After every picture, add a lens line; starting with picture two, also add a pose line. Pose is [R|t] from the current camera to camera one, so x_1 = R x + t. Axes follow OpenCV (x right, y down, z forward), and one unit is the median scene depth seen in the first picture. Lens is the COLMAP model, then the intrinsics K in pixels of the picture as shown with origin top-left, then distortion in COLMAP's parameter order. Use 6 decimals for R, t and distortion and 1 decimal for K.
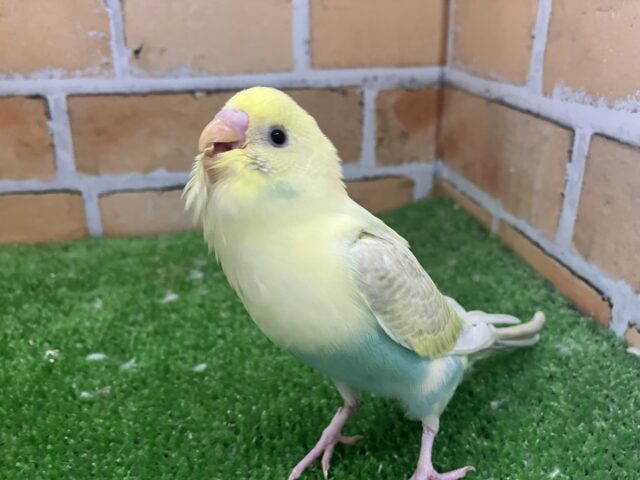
lens RADIAL K [[526.5, 0, 315.5], [0, 526.5, 240.3], [0, 0, 1]] dist [-0.018969, 0.012259]
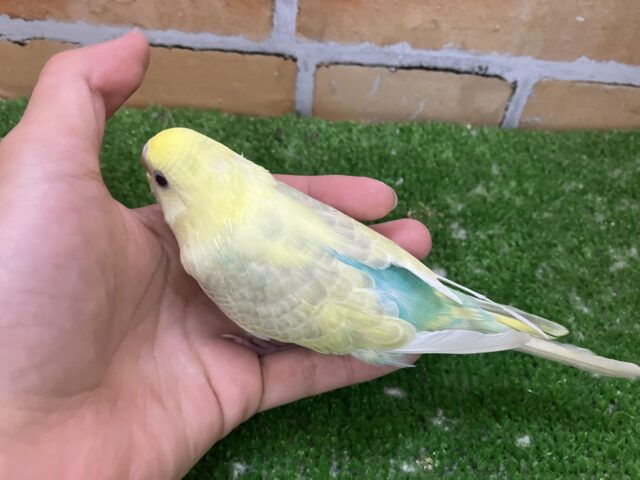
lens RADIAL K [[526.5, 0, 319.6], [0, 526.5, 237.0], [0, 0, 1]] dist [-0.018969, 0.012259]
pose [[0.981171, 0.184720, -0.056404, -0.338798], [-0.136987, 0.871443, 0.470979, -0.244927], [0.136152, -0.454384, 0.880339, 0.214864]]
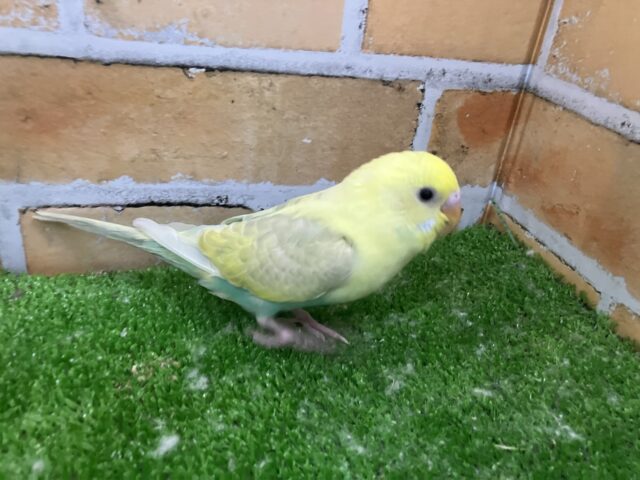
lens RADIAL K [[526.5, 0, 319.5], [0, 526.5, 230.6], [0, 0, 1]] dist [-0.018969, 0.012259]
pose [[0.982281, 0.058840, 0.177935, -0.177942], [-0.075794, 0.993051, 0.090031, -0.156563], [-0.171401, -0.101922, 0.979915, 0.326031]]
